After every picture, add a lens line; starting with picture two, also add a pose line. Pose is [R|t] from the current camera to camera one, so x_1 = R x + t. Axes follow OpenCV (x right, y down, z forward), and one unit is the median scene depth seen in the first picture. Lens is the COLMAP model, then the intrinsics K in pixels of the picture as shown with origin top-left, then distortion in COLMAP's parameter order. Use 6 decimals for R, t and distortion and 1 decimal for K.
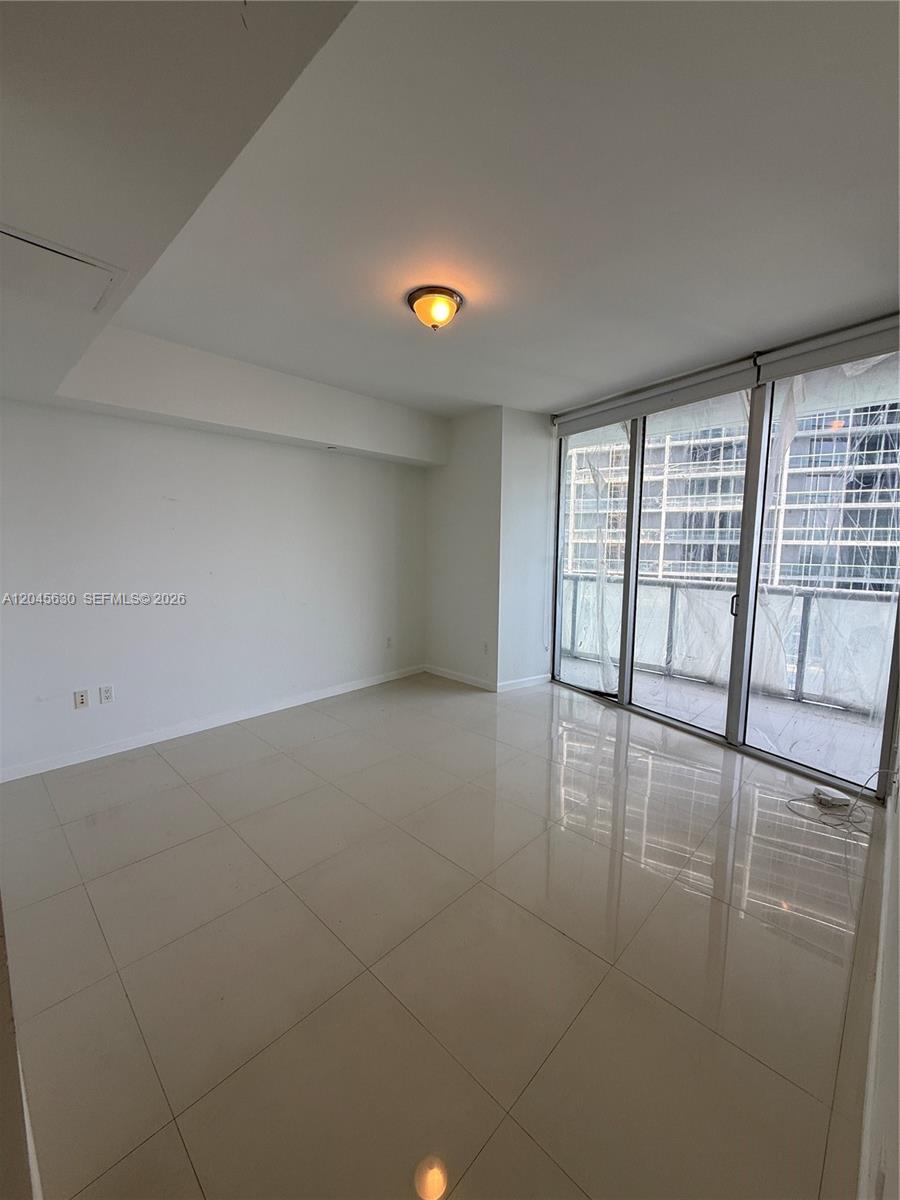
lens RADIAL K [[479.7, 0, 454.9], [0, 479.7, 597.4], [0, 0, 1]] dist [0.002288, -0.000252]
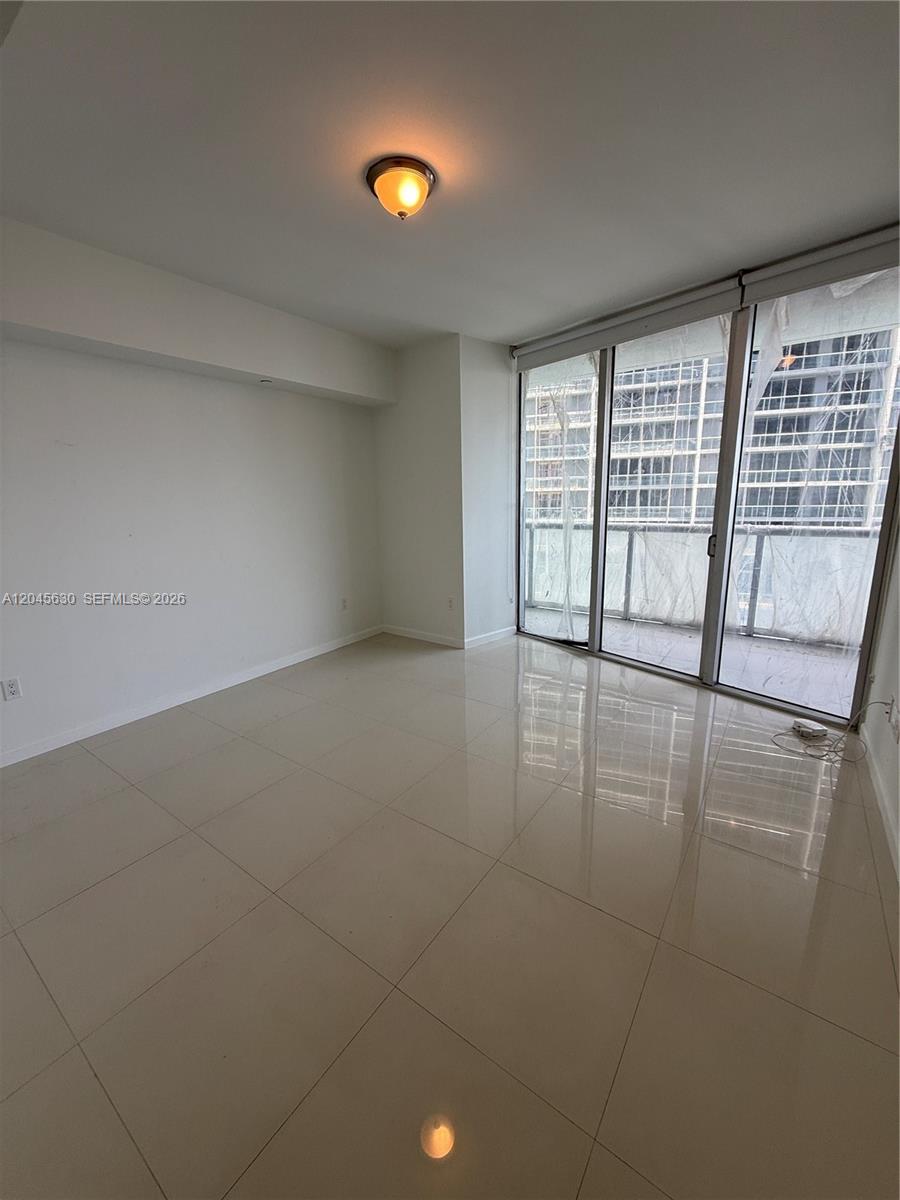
lens RADIAL K [[479.7, 0, 456.9], [0, 479.7, 599.3], [0, 0, 1]] dist [0.002288, -0.000252]
pose [[0.989076, -0.059224, 0.134987, -0.053982], [0.045319, 0.993560, 0.103847, -0.000862], [-0.140268, -0.096595, 0.985390, 0.072822]]
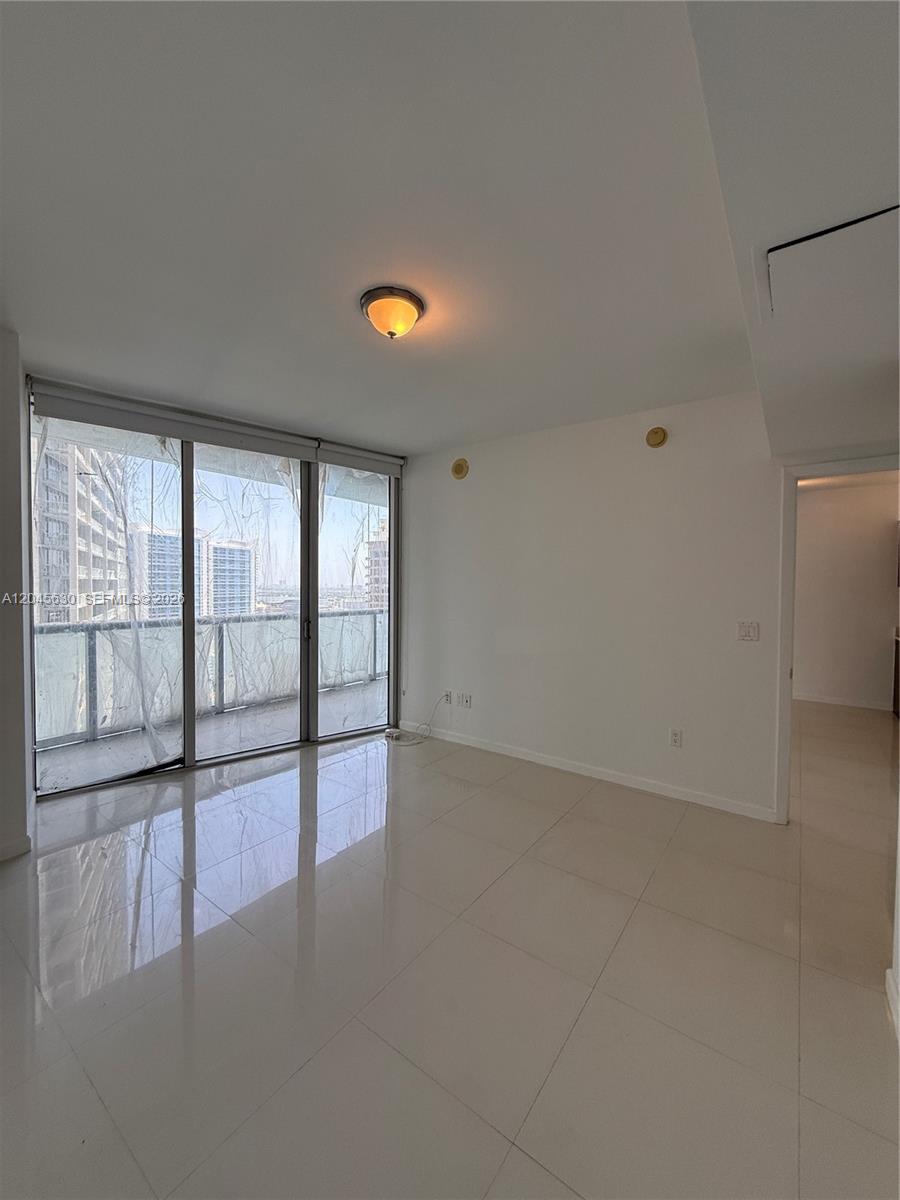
lens RADIAL K [[479.7, 0, 451.2], [0, 479.7, 597.3], [0, 0, 1]] dist [0.002288, -0.000252]
pose [[-0.142578, -0.039877, 0.988980, -0.538597], [0.101098, 0.993375, 0.054629, -0.073603], [-0.984607, 0.107773, -0.137602, 0.610131]]
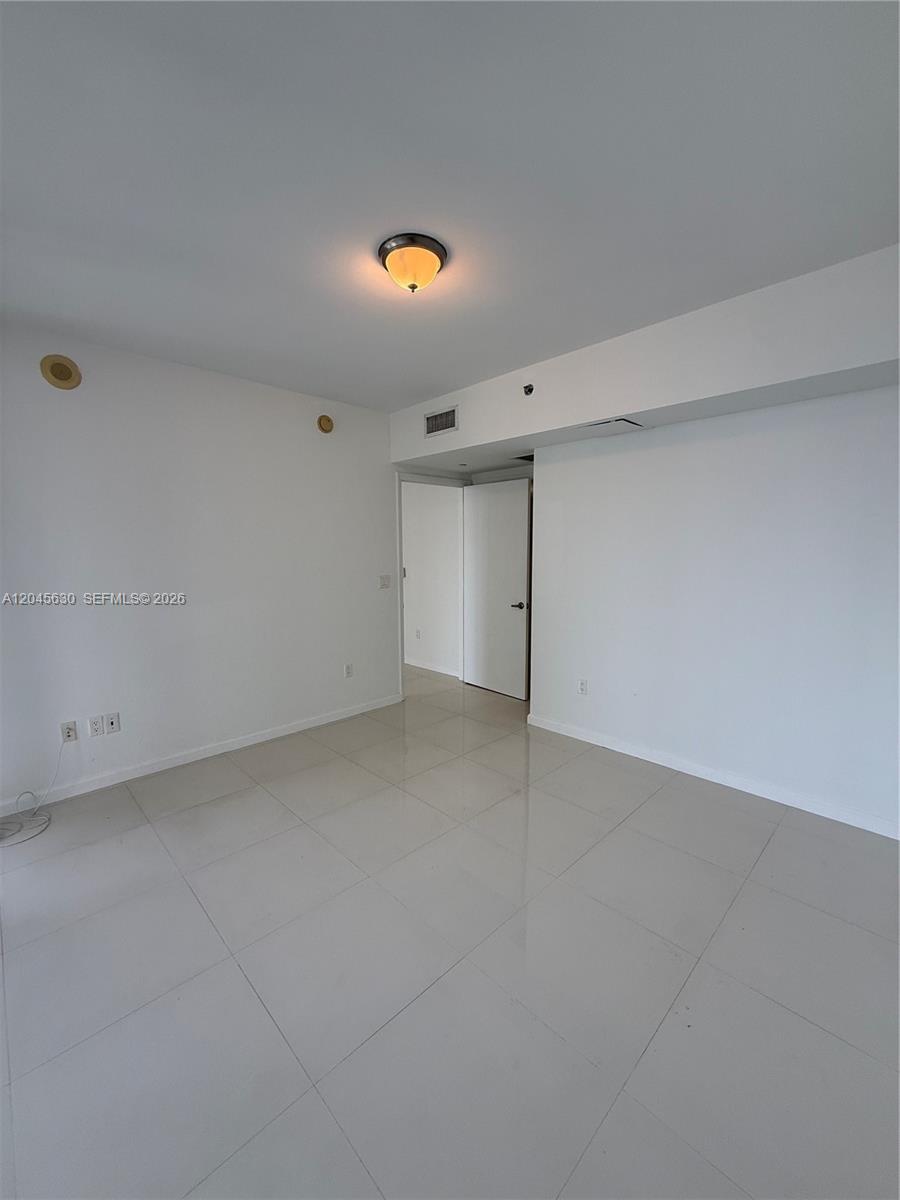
lens RADIAL K [[479.7, 0, 451.7], [0, 479.7, 598.0], [0, 0, 1]] dist [0.002288, -0.000252]
pose [[-0.999822, -0.007213, 0.017446, -0.073306], [-0.003223, 0.975783, 0.218715, -0.132069], [-0.018601, 0.218620, -0.975633, 1.090945]]
